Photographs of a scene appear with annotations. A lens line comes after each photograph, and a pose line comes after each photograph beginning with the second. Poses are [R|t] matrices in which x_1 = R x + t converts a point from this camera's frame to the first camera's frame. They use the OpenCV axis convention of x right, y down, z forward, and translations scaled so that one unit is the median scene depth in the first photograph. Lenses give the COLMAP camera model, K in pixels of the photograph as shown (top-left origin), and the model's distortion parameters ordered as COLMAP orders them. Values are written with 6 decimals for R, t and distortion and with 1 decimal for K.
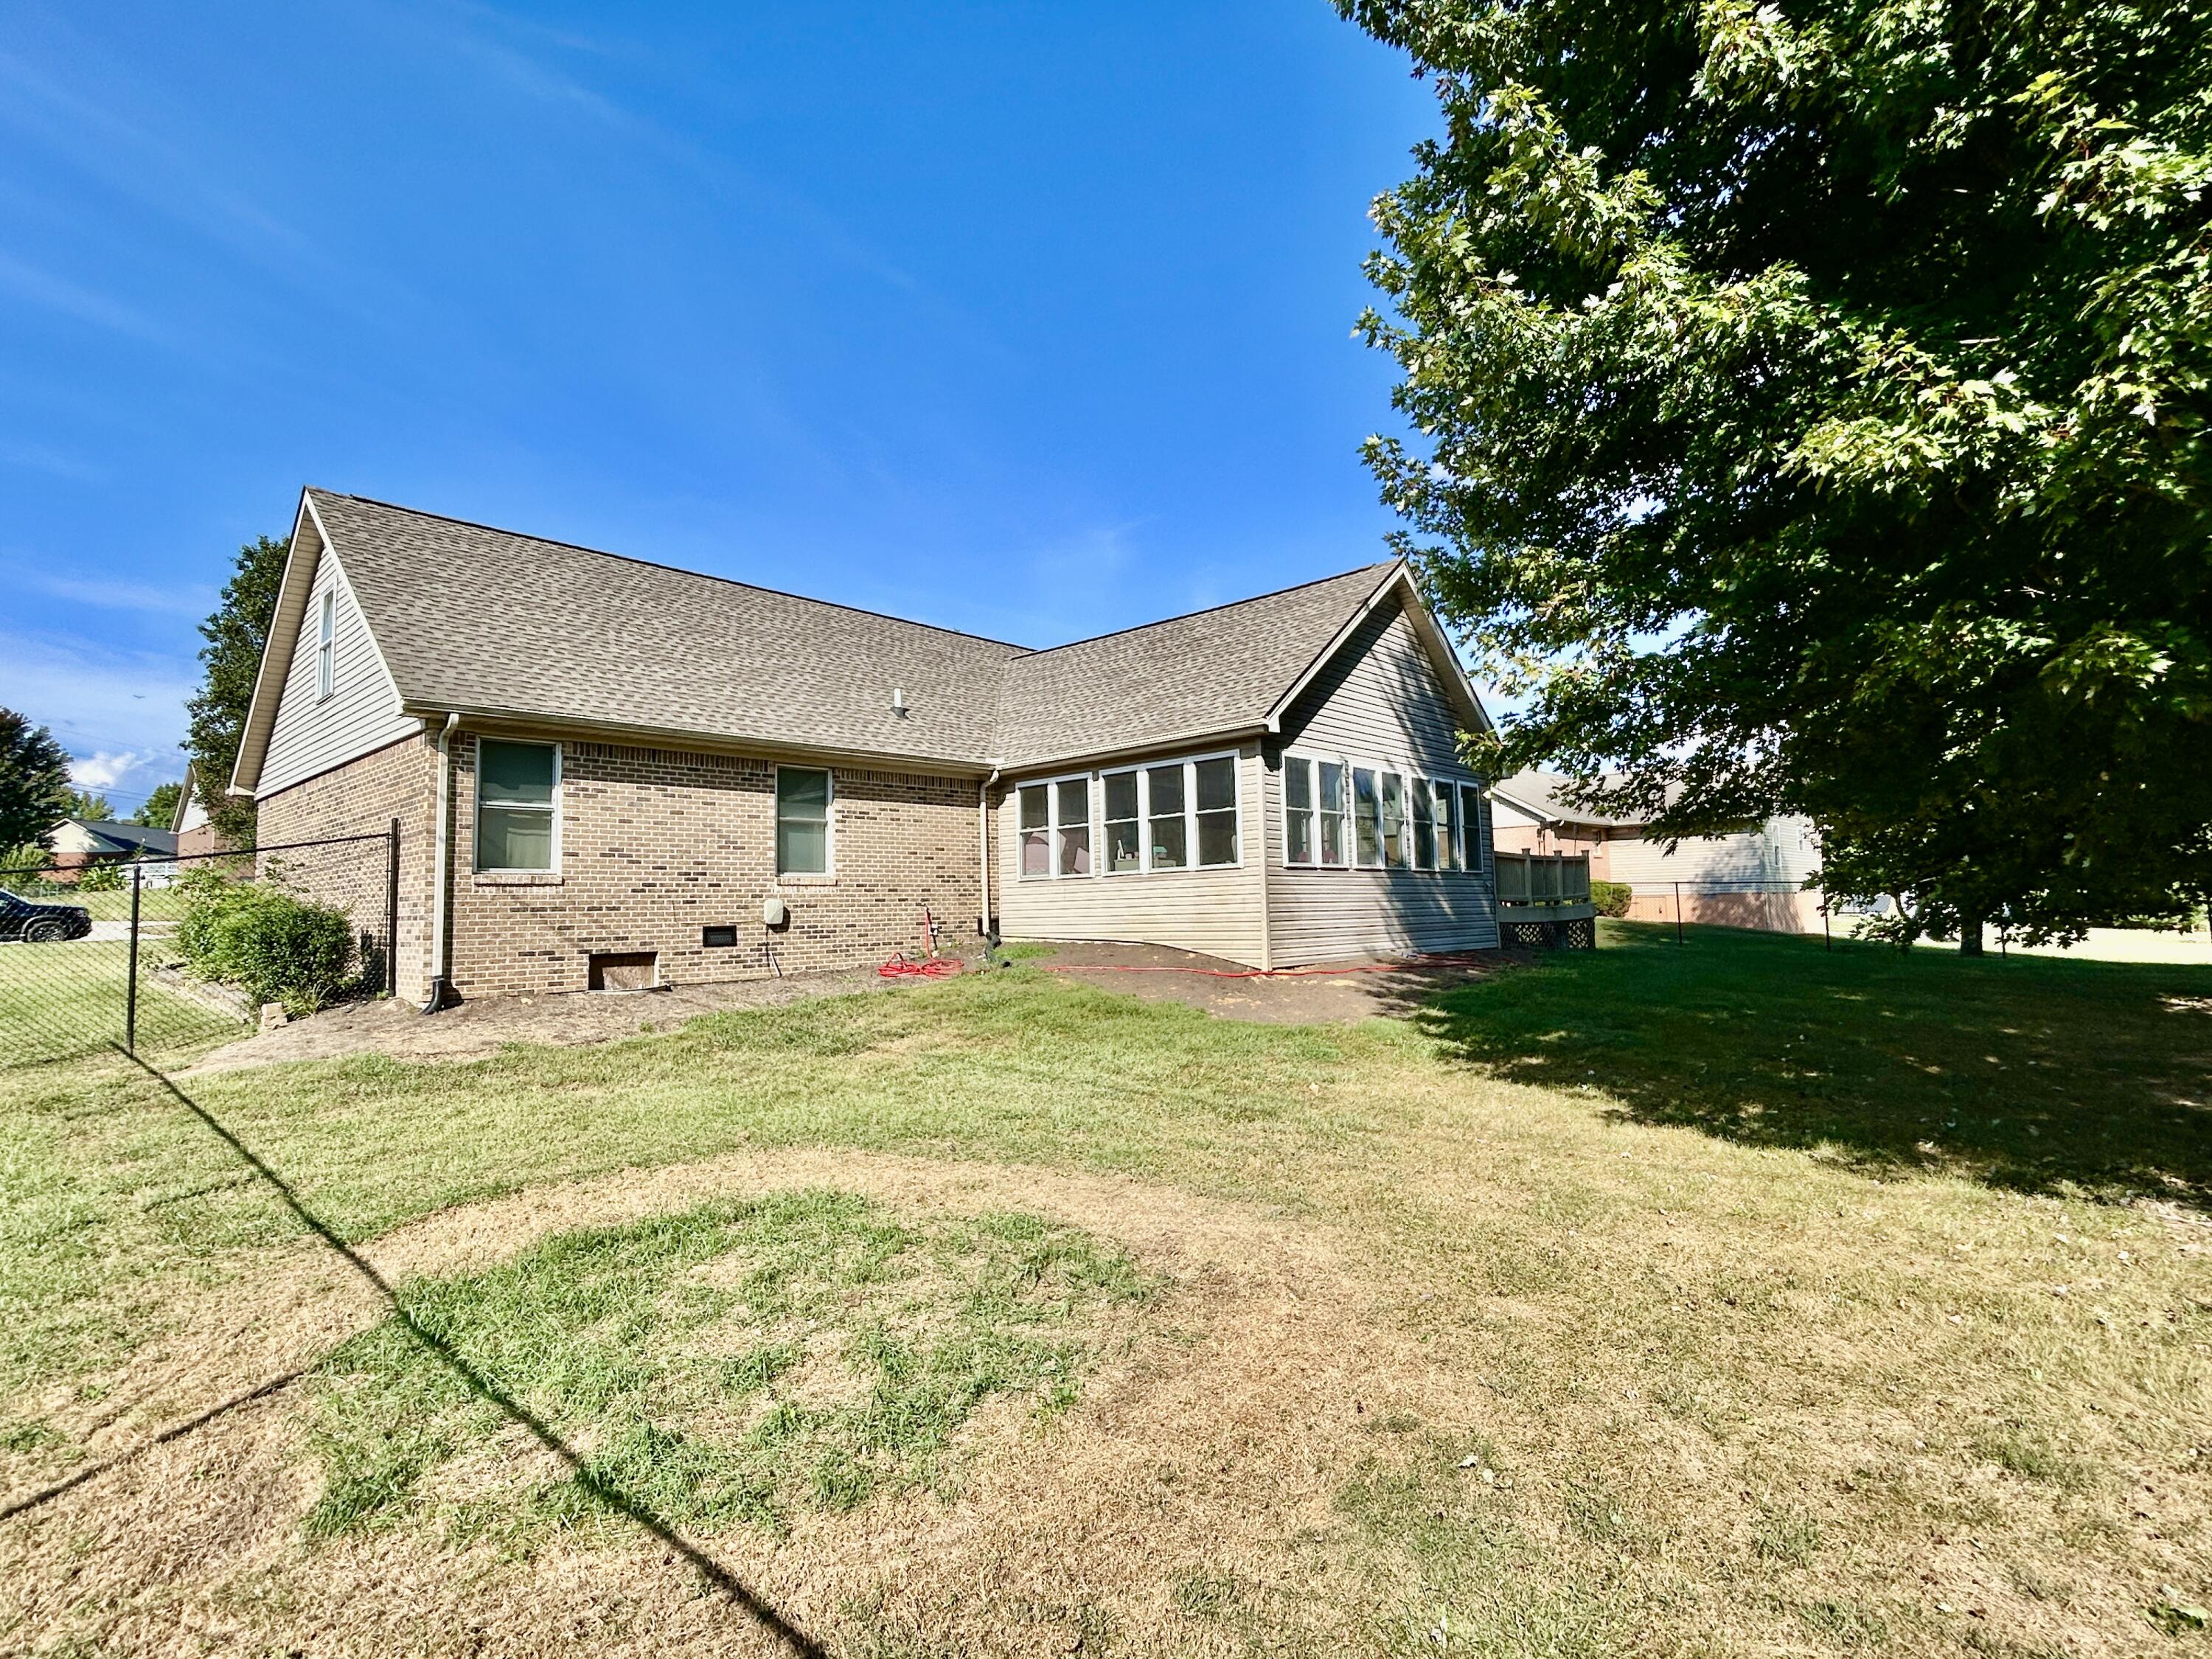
lens RADIAL K [[1071.1, 0, 1106.0], [0, 1071.1, 829.5], [0, 0, 1]] dist [0.000001, -0.000010]
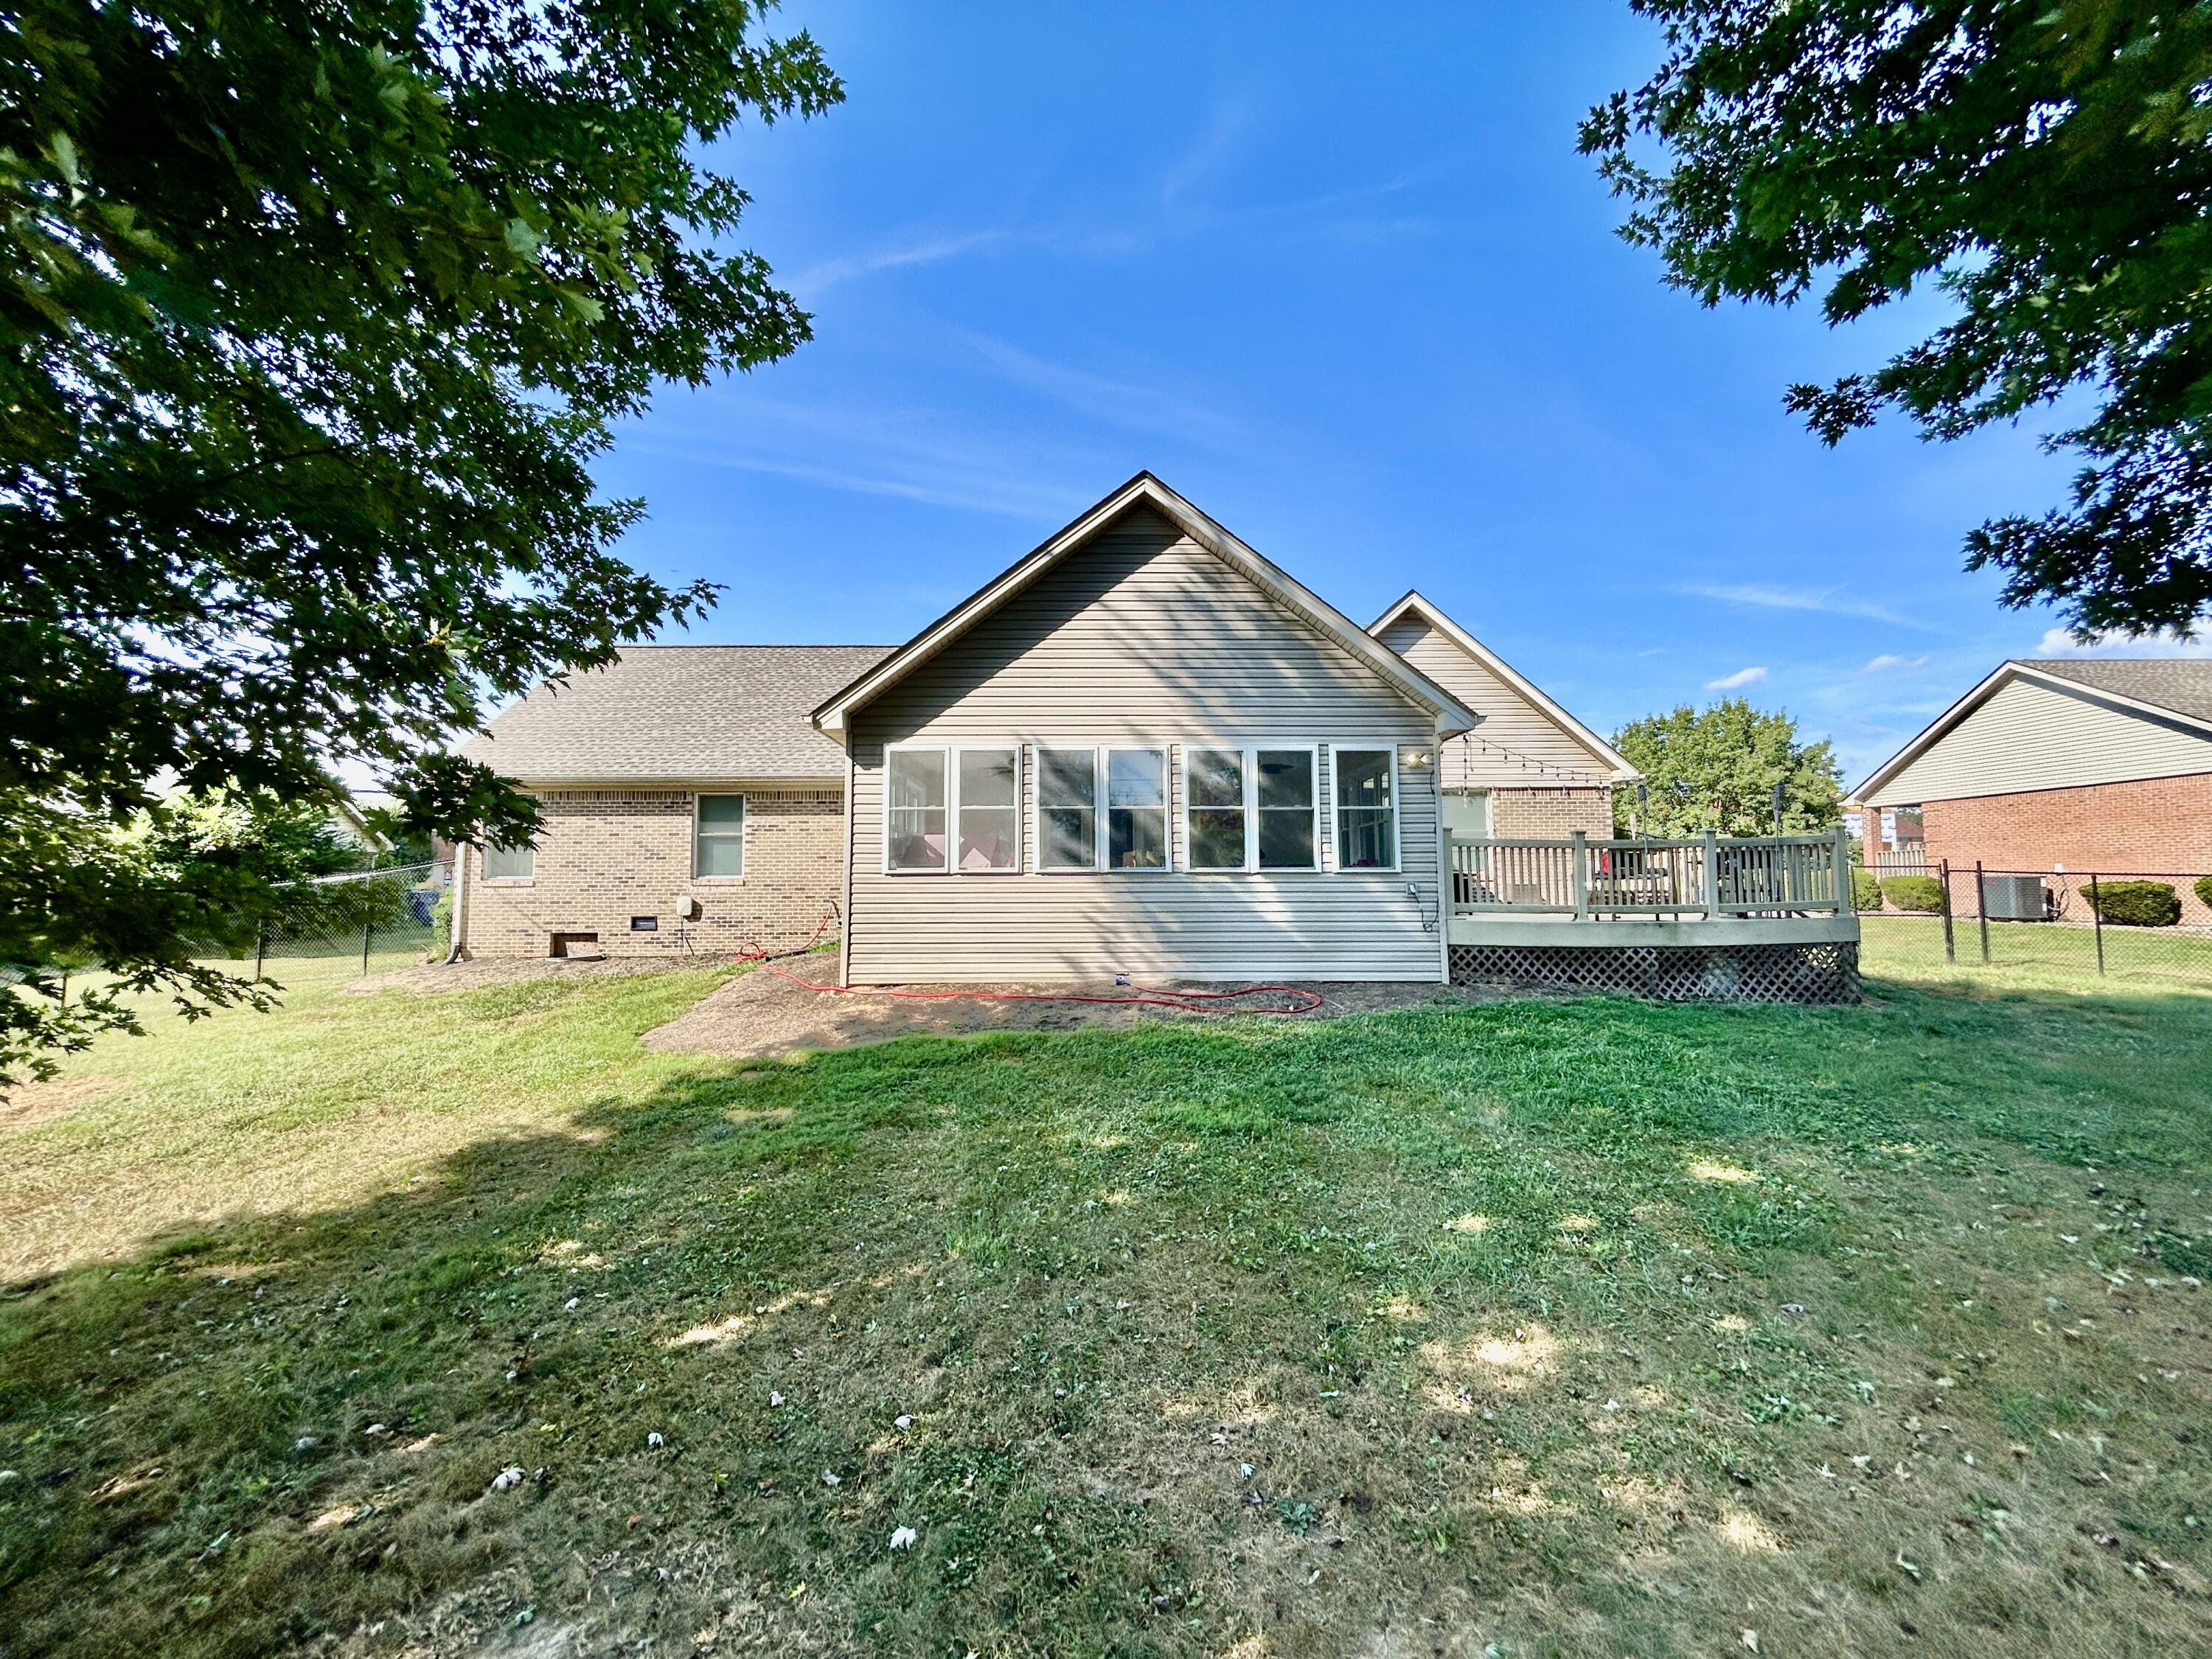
lens RADIAL K [[874.7, 0, 1101.2], [0, 874.7, 820.3], [0, 0, 1]] dist [-0.002794, -0.000259]
pose [[0.692202, -0.036874, -0.720761, 0.815095], [0.044004, 0.998992, -0.008848, 0.003494], [0.720361, -0.025592, 0.693127, 0.619411]]
